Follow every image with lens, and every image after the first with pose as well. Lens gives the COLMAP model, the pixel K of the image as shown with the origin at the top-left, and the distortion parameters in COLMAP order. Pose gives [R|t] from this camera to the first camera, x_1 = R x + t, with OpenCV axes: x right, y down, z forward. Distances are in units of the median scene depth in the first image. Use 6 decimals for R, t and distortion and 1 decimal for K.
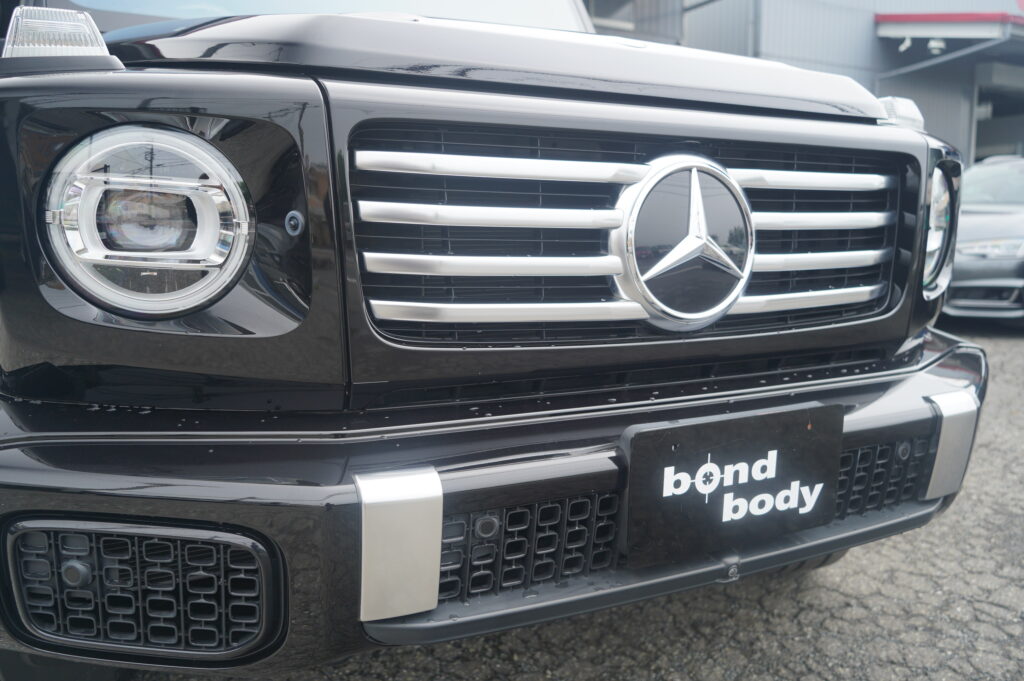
lens RADIAL K [[820.9, 0, 511.3], [0, 820.9, 331.0], [0, 0, 1]] dist [-0.029586, 0.035528]
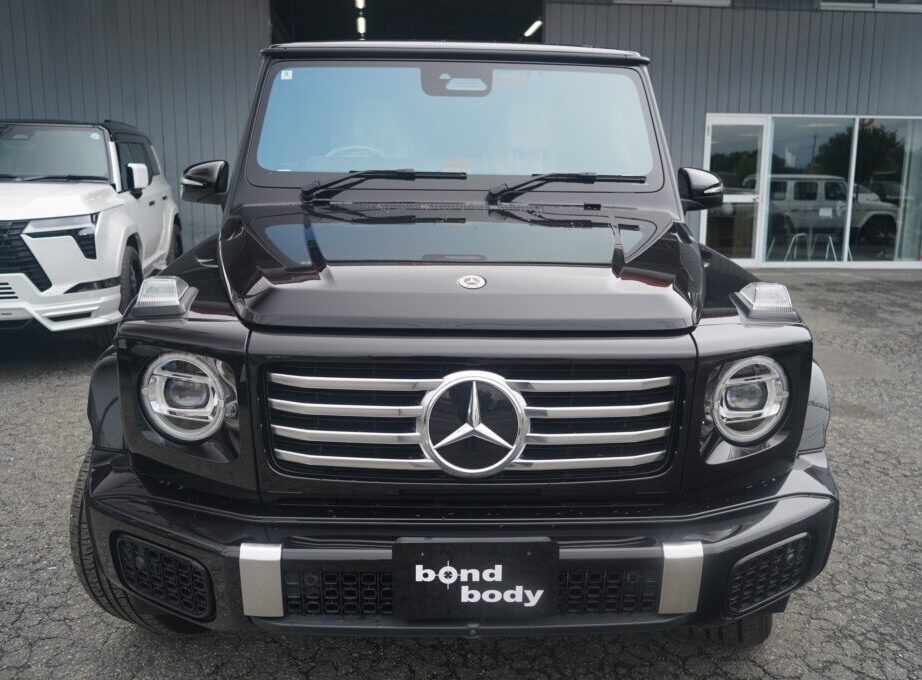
lens RADIAL K [[748.6, 0, 461.7], [0, 748.6, 340.0], [0, 0, 1]] dist [-0.047966, -0.006568]
pose [[0.916818, 0.070651, -0.393006, 0.811237], [-0.068424, 0.997462, 0.019693, -0.323457], [0.393400, 0.008836, 0.919325, -0.383157]]
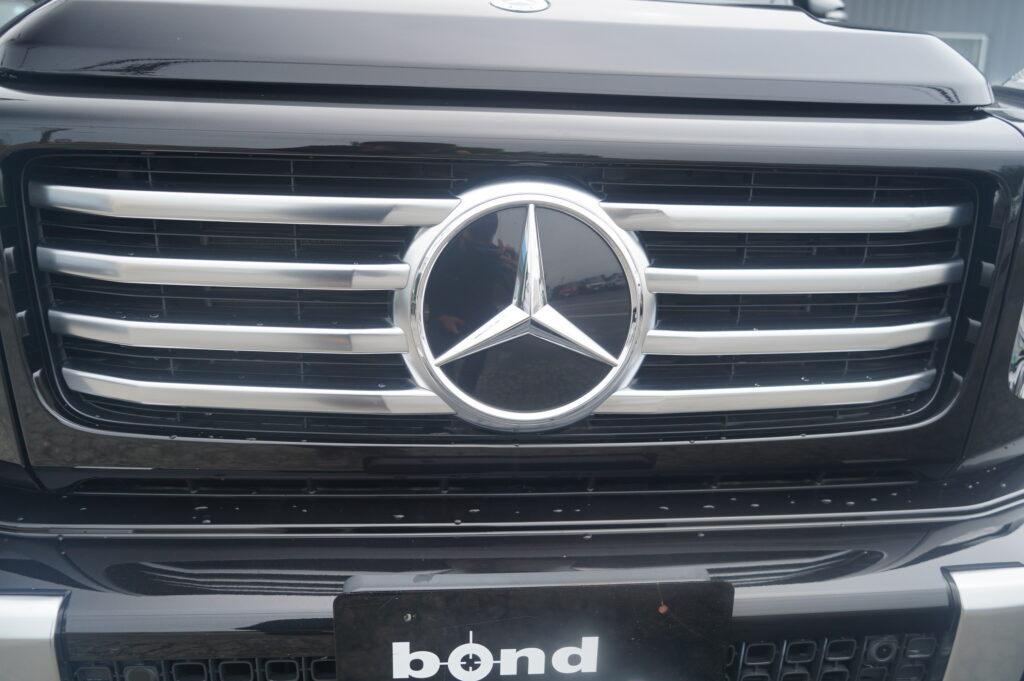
lens RADIAL K [[820.9, 0, 515.9], [0, 820.9, 342.5], [0, 0, 1]] dist [-0.029586, 0.035528]
pose [[0.937416, 0.103525, -0.332467, 0.470070], [-0.072688, 0.991926, 0.103922, -0.163714], [0.340541, -0.073252, 0.937372, 0.369059]]
